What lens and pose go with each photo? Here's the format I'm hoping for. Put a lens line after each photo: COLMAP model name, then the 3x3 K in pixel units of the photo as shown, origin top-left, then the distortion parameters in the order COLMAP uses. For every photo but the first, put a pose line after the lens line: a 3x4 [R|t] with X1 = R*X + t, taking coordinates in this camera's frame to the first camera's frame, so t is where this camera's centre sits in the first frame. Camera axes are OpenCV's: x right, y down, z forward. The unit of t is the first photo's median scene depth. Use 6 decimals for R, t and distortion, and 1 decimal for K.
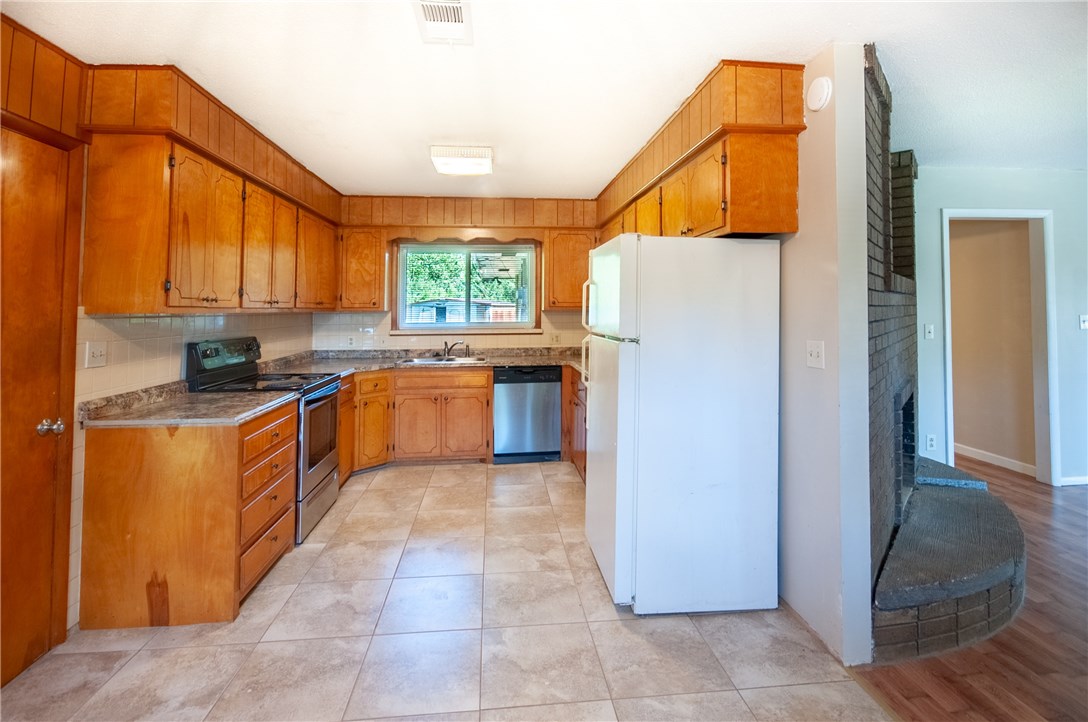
lens RADIAL K [[511.3, 0, 547.3], [0, 511.3, 302.7], [0, 0, 1]] dist [0.000016, -0.002018]
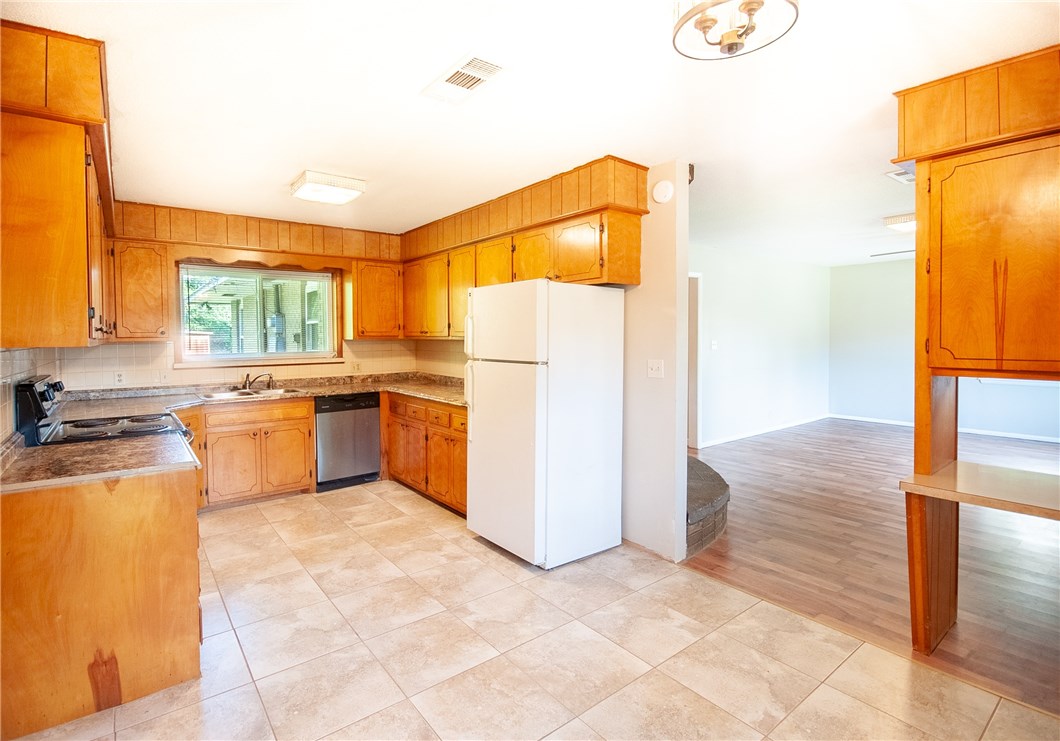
lens RADIAL K [[497.5, 0, 500.5], [0, 497.5, 354.2], [0, 0, 1]] dist [-0.007448, -0.001167]
pose [[0.867510, -0.023557, 0.496862, -0.305630], [-0.000327, 0.998851, 0.047927, -0.004130], [-0.497420, -0.041740, 0.866505, -0.016709]]
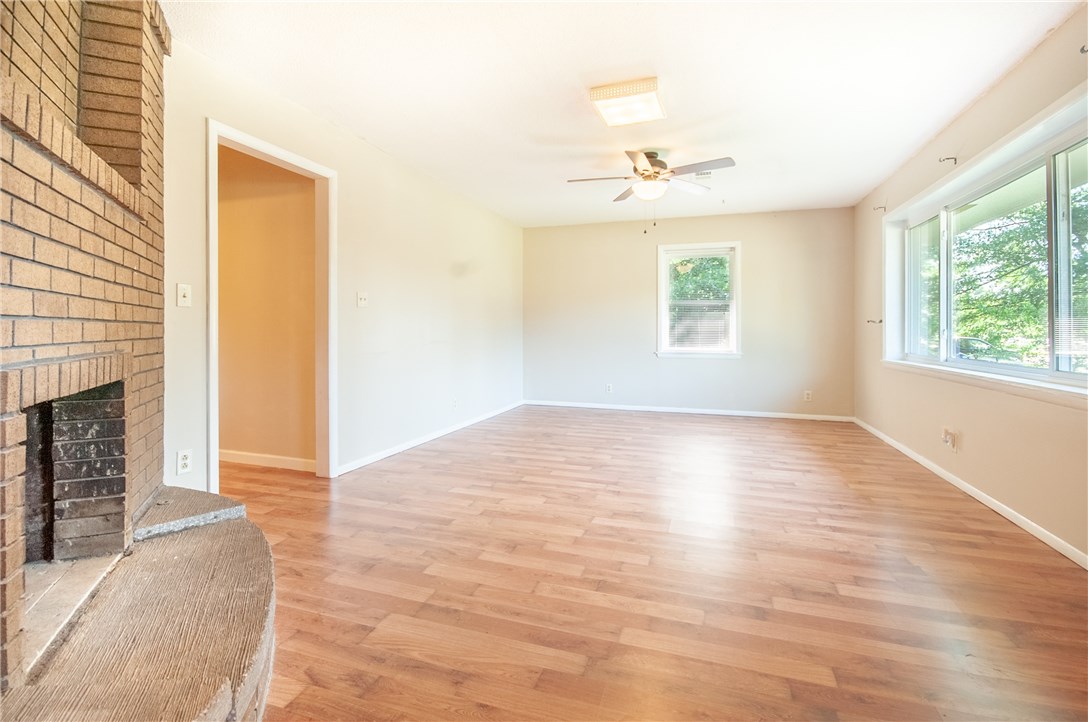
lens RADIAL K [[511.3, 0, 555.5], [0, 511.3, 325.7], [0, 0, 1]] dist [0.000016, -0.002018]
pose [[0.393248, 0.010413, 0.919374, 0.318817], [-0.016290, 0.999858, -0.004356, 0.089229], [-0.919288, -0.013263, 0.393362, 0.288093]]
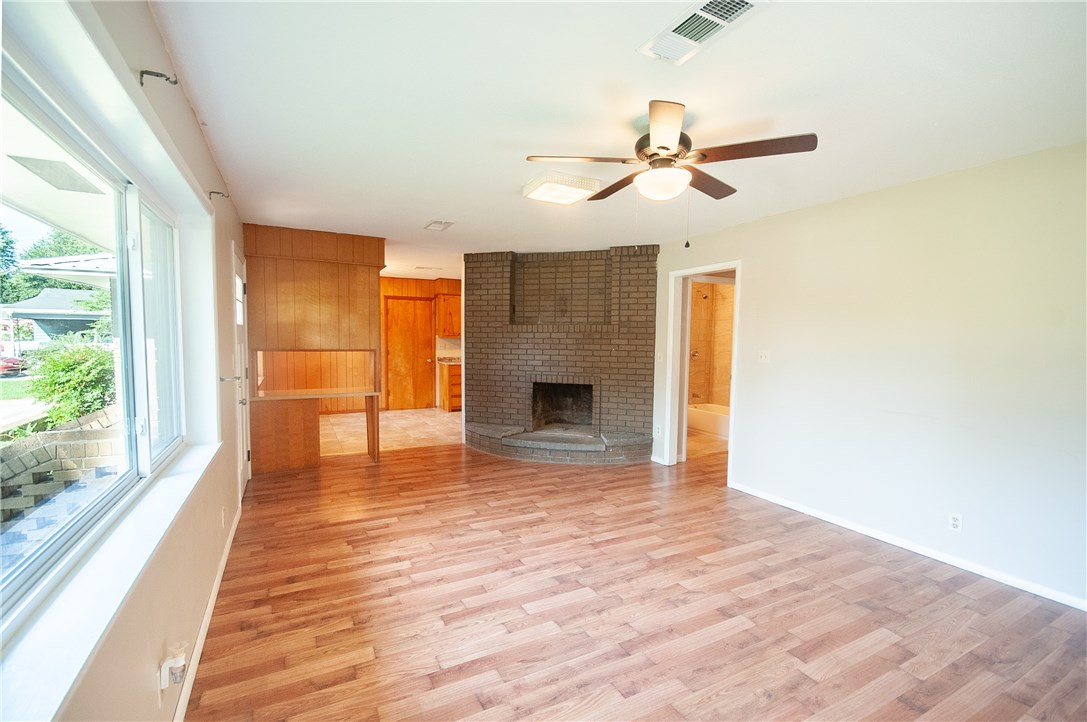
lens RADIAL K [[510.8, 0, 563.6], [0, 510.8, 367.4], [0, 0, 1]] dist [0.000016, -0.002018]
pose [[0.389178, 0.072976, -0.918267, 1.927349], [-0.002113, 0.996925, 0.078332, -0.028341], [0.921160, -0.028545, 0.388136, 0.147230]]
